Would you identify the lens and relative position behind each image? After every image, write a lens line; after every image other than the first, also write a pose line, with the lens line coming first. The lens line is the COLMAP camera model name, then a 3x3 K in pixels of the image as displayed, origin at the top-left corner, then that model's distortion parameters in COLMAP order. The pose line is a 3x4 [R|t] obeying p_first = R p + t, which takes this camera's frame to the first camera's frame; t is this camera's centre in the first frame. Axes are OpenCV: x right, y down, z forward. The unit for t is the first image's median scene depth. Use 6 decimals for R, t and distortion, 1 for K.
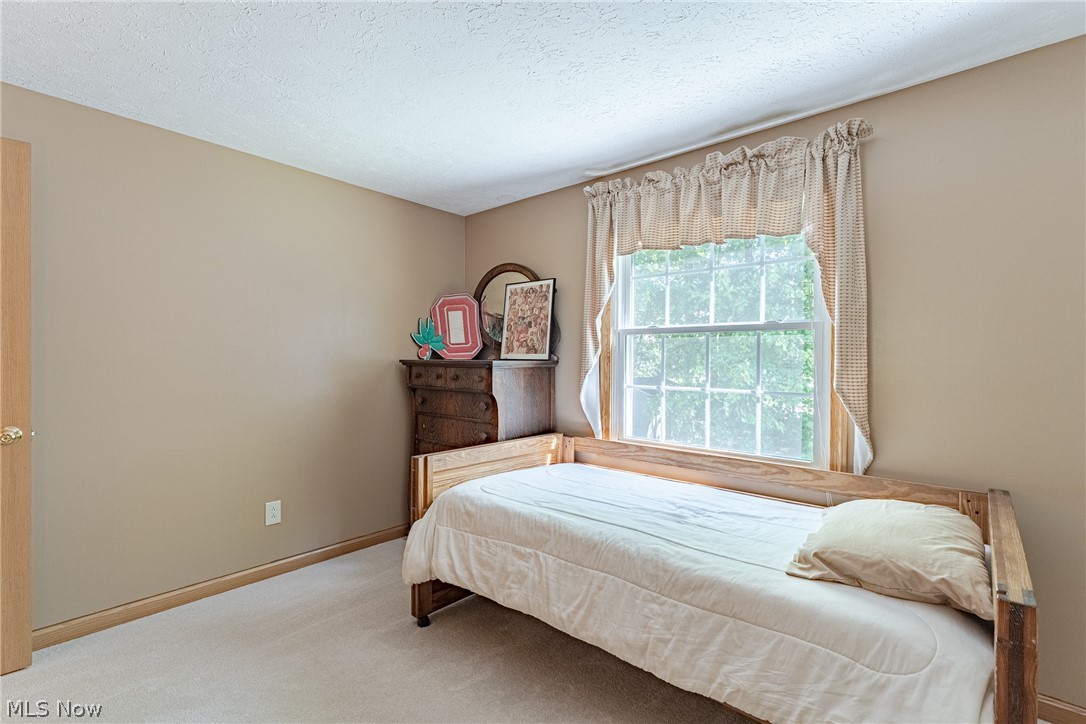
lens RADIAL K [[487.3, 0, 544.7], [0, 487.3, 358.1], [0, 0, 1]] dist [0.000025, -0.000146]
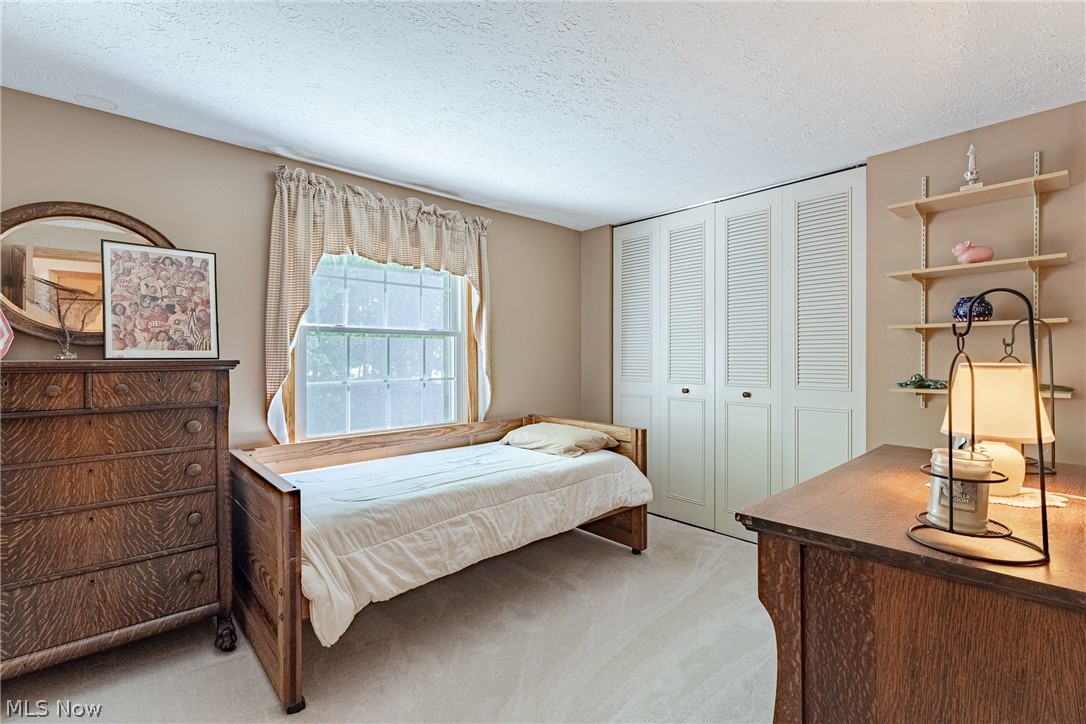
lens RADIAL K [[487.3, 0, 544.7], [0, 487.3, 358.1], [0, 0, 1]] dist [0.000025, -0.000146]
pose [[0.102269, -0.009785, 0.994709, -0.802203], [0.002198, 0.999951, 0.009610, -0.003492], [-0.994754, 0.001203, 0.102286, 0.451947]]
